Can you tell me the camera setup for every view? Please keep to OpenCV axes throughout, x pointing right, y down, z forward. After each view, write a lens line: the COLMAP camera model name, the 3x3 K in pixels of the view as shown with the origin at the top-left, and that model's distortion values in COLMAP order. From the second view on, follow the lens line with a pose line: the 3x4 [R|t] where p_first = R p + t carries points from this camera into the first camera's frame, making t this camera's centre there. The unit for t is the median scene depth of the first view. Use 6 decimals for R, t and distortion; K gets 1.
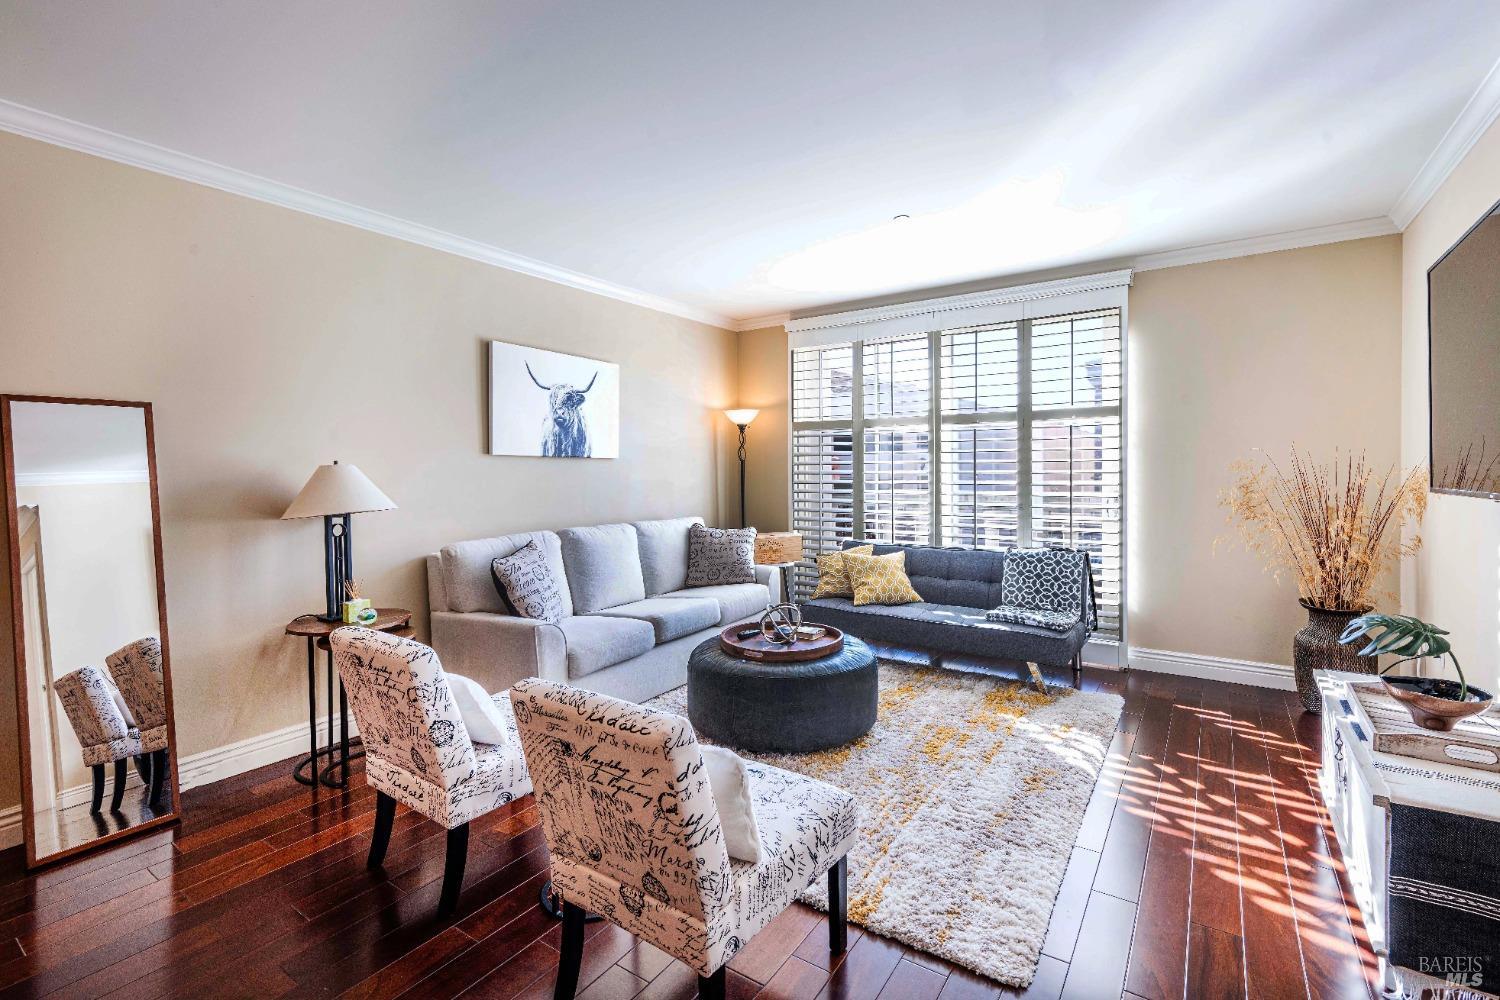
lens RADIAL K [[668.4, 0, 753.4], [0, 668.4, 485.7], [0, 0, 1]] dist [0.023189, 0.000254]
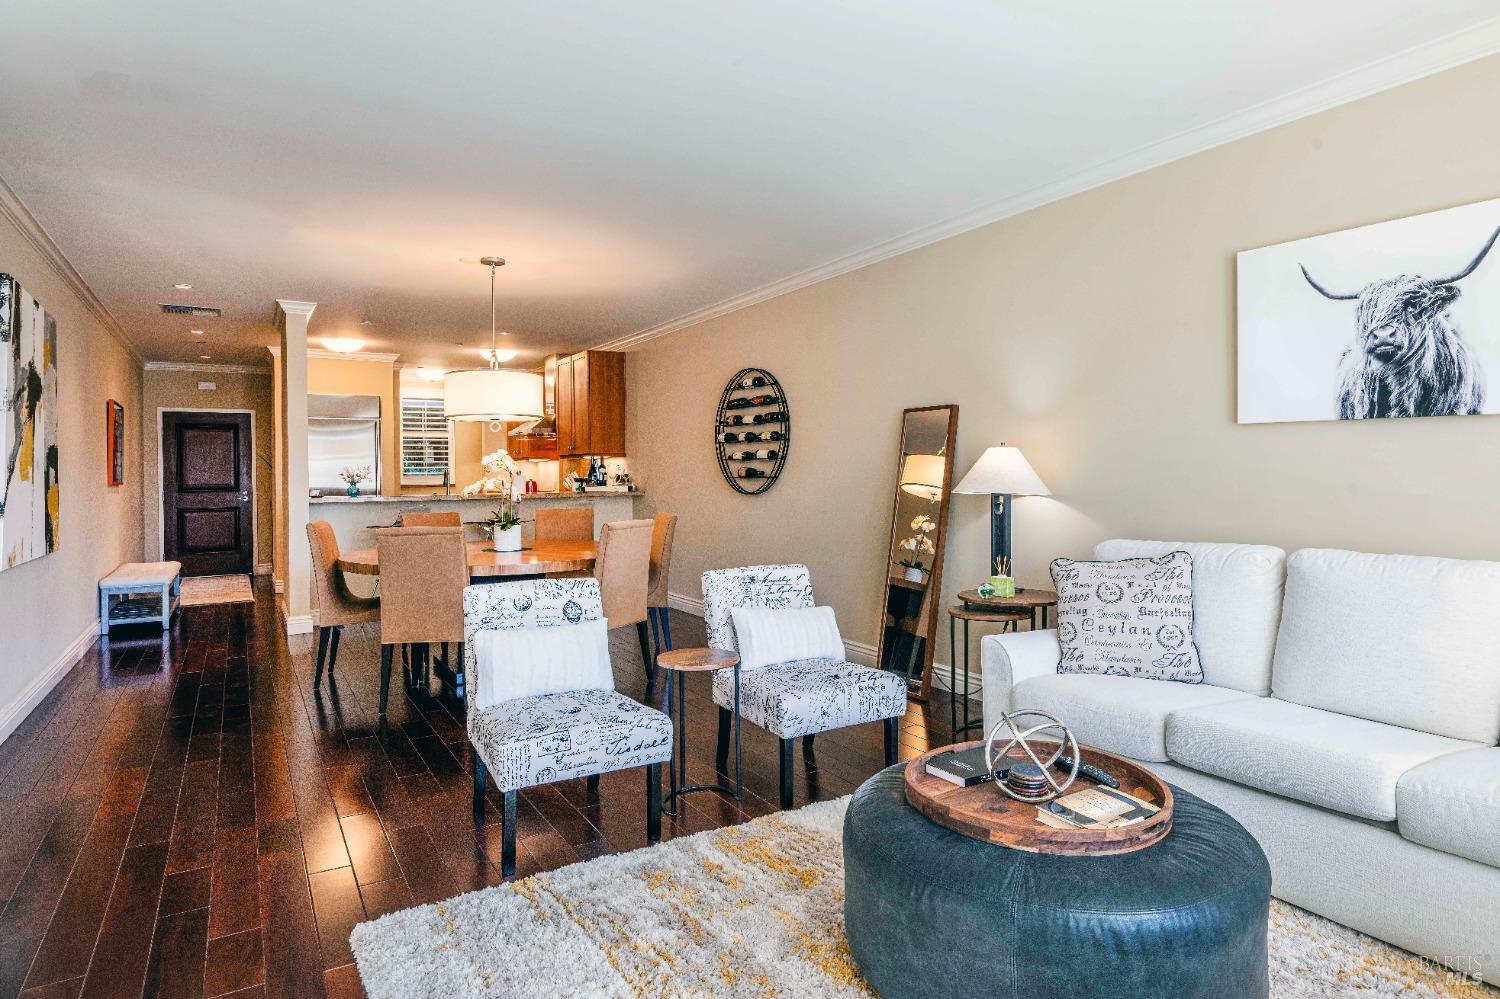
lens RADIAL K [[822.8, 0, 744.0], [0, 822.8, 483.3], [0, 0, 1]] dist [0.005082, -0.001379]
pose [[-0.402682, 0.024724, -0.915006, 0.484116], [-0.008292, 0.999496, 0.030656, -0.006891], [0.915302, 0.019932, -0.402274, 0.753727]]
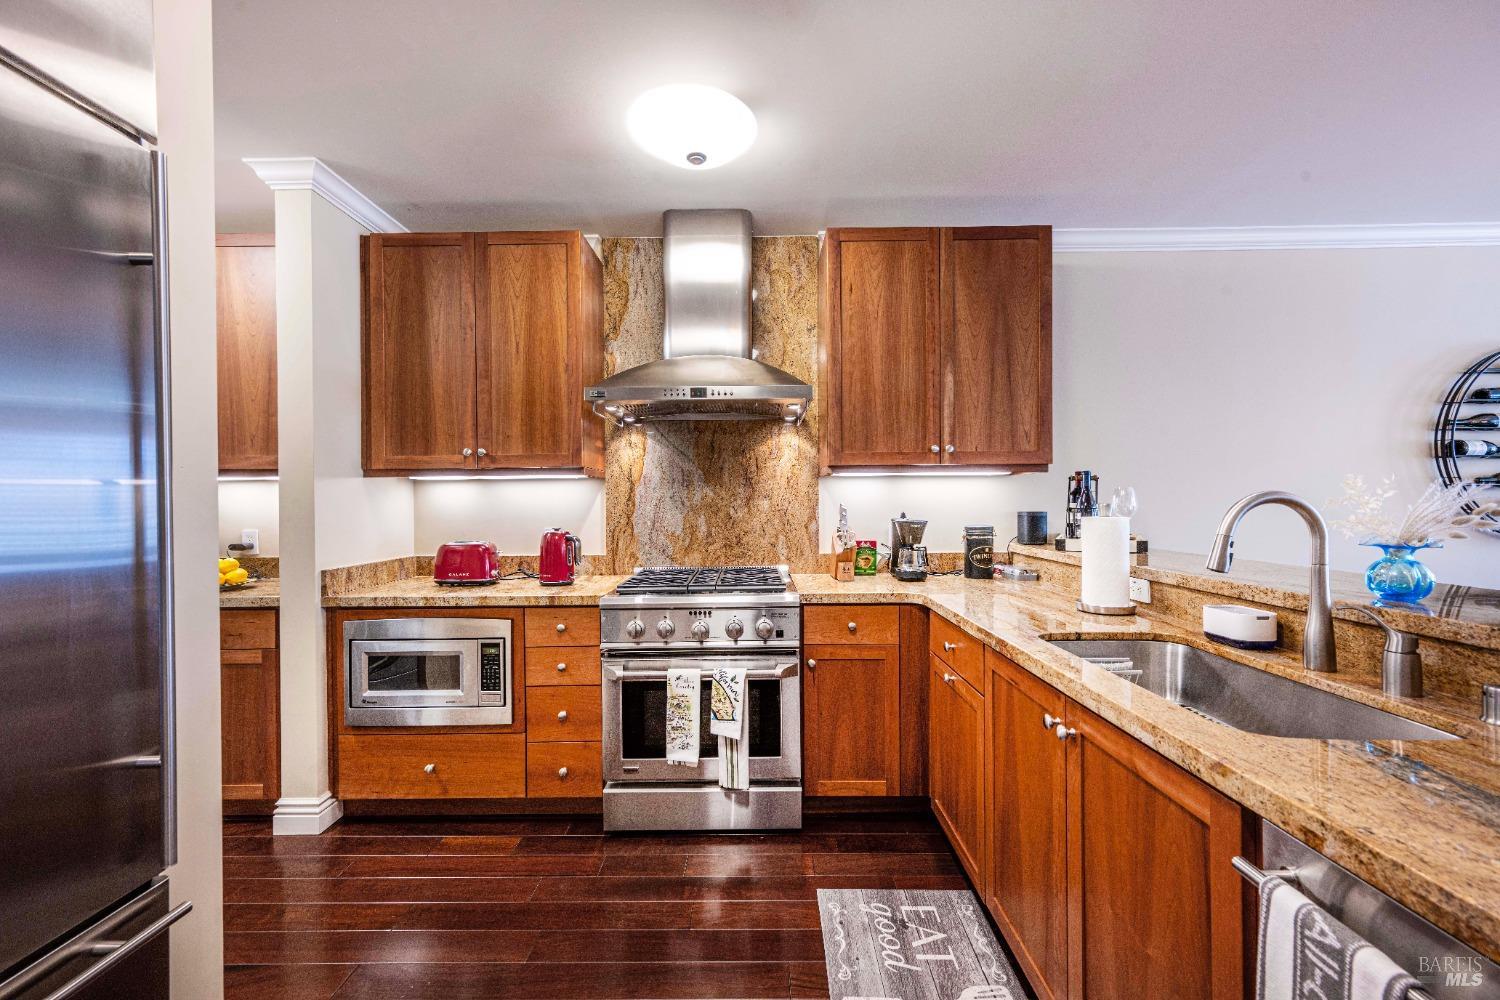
lens RADIAL K [[590.0, 0, 754.1], [0, 590.0, 503.2], [0, 0, 1]] dist [0.003718, 0.000580]
pose [[0.577924, 0.003145, -0.816084, -0.808974], [-0.016228, 0.999839, -0.007639, 0.035032], [0.815929, 0.017658, 0.577882, -0.921186]]
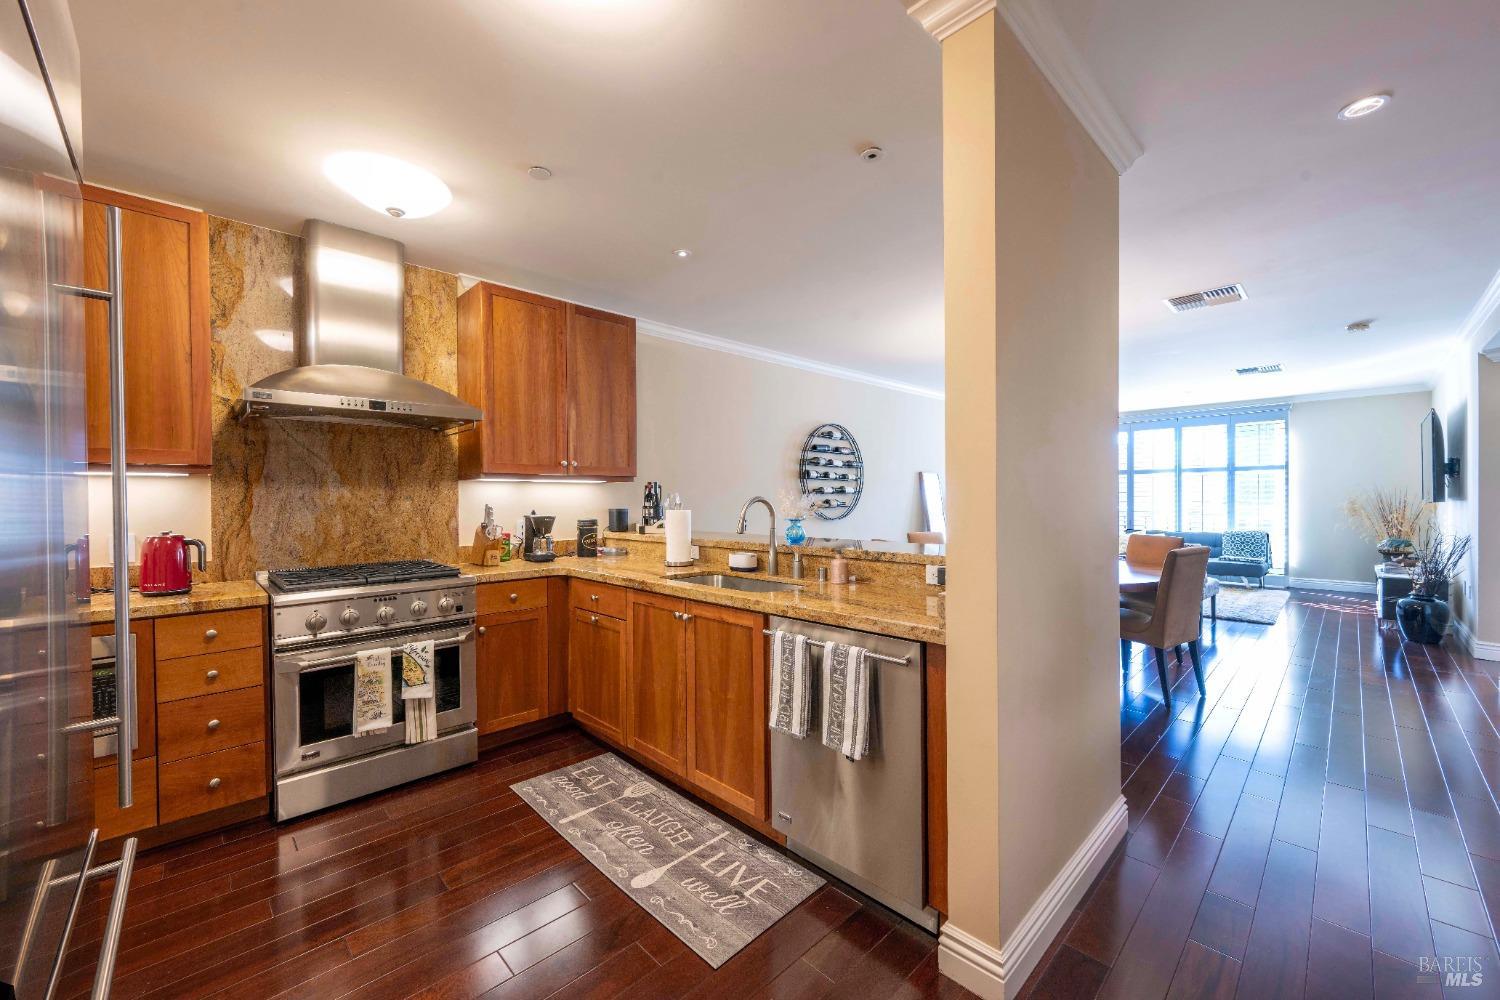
lens RADIAL K [[590.0, 0, 735.7], [0, 590.0, 504.2], [0, 0, 1]] dist [0.003718, 0.000580]
pose [[0.980551, -0.000116, -0.196264, -0.796722], [-0.002877, 0.999884, -0.014965, 0.040841], [0.196243, 0.015238, 0.980437, -1.189249]]
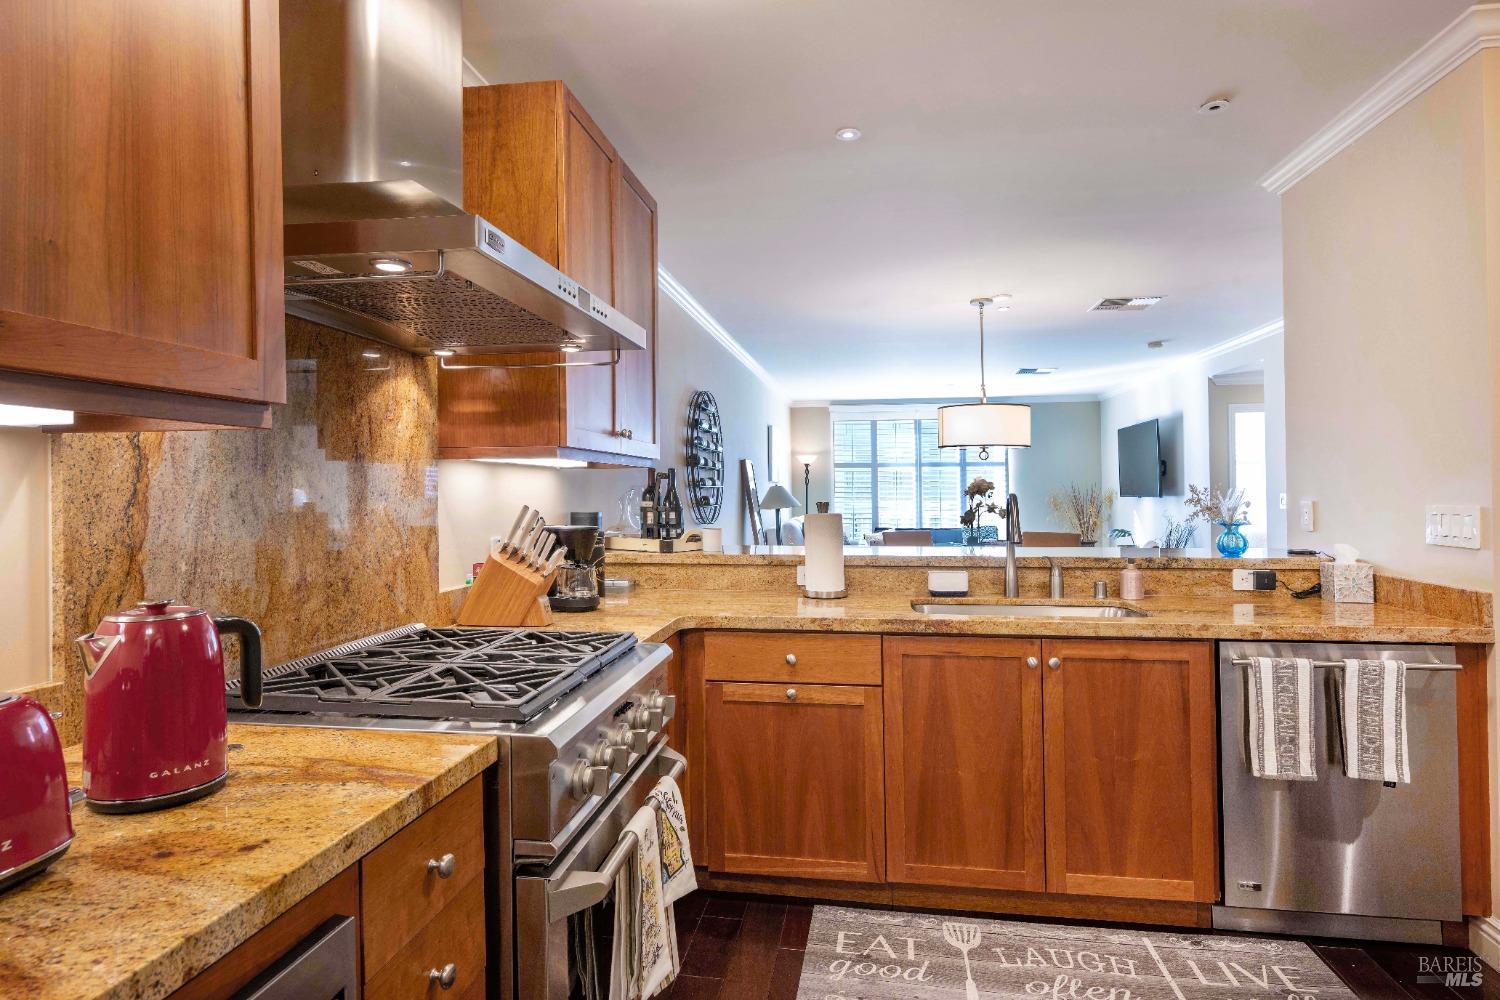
lens RADIAL K [[822.8, 0, 748.5], [0, 822.8, 481.6], [0, 0, 1]] dist [0.005082, -0.001379]
pose [[0.893961, 0.005194, 0.448114, -1.416852], [0.011773, 0.999316, -0.035069, 0.034151], [-0.447989, 0.036626, 0.893288, -1.052541]]
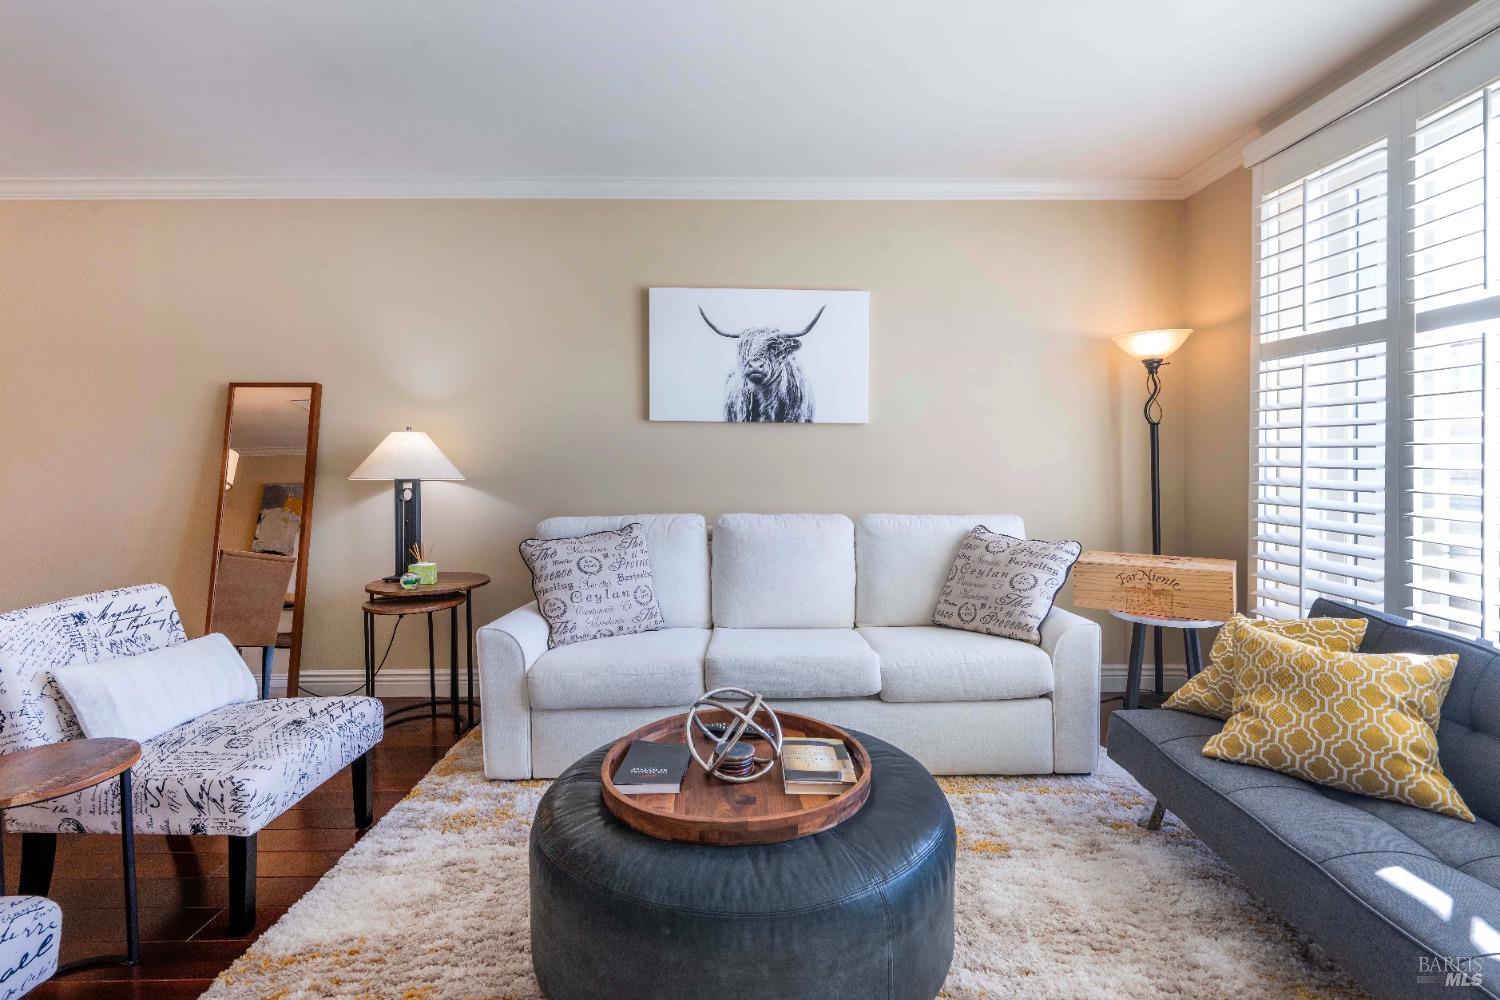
lens RADIAL K [[664.3, 0, 750.2], [0, 664.3, 467.1], [0, 0, 1]] dist [0.002240, 0.000084]
pose [[0.572653, 0.023586, -0.819459, 0.324131], [-0.023520, 0.999647, 0.012336, 0.000122], [0.819460, 0.012209, 0.573006, 0.519400]]
